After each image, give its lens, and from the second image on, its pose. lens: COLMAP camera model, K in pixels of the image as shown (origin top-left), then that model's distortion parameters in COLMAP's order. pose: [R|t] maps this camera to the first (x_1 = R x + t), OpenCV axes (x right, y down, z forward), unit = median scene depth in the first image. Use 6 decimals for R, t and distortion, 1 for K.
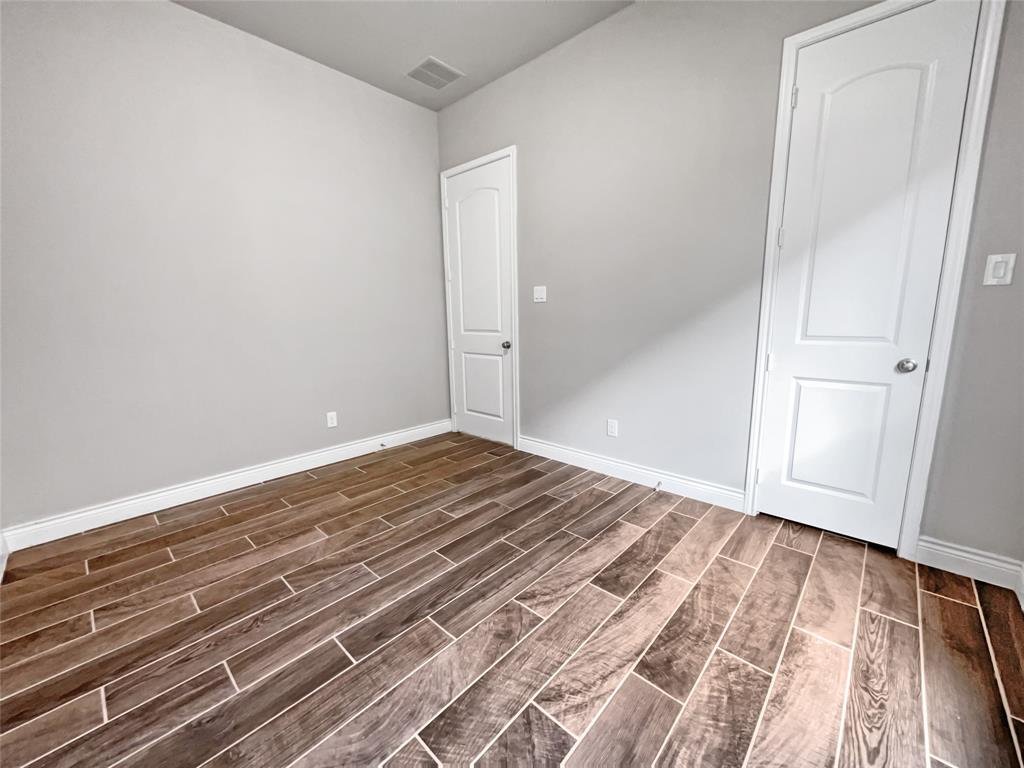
lens RADIAL K [[414.6, 0, 512.0], [0, 414.6, 382.6], [0, 0, 1]] dist [-0.002914, -0.000215]
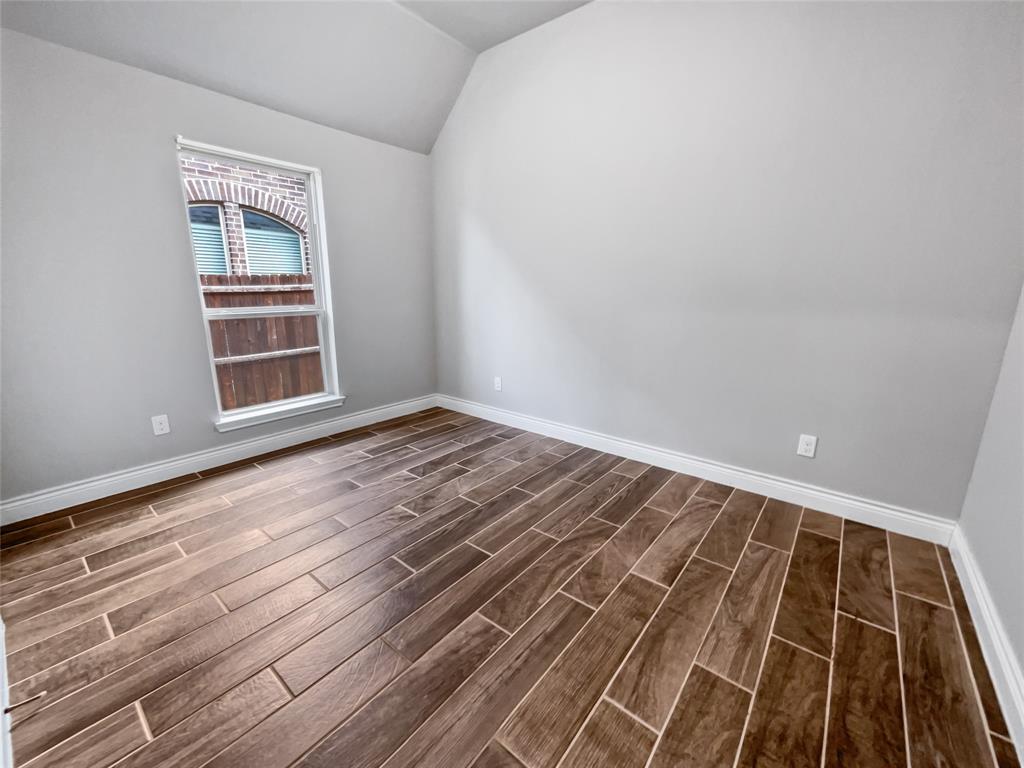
lens RADIAL K [[414.6, 0, 509.0], [0, 414.6, 383.3], [0, 0, 1]] dist [-0.002914, -0.000215]
pose [[-0.998208, 0.019876, -0.056439, -0.203838], [-0.003617, 0.921456, 0.388467, -0.341050], [0.059727, 0.387975, -0.919733, 1.931035]]
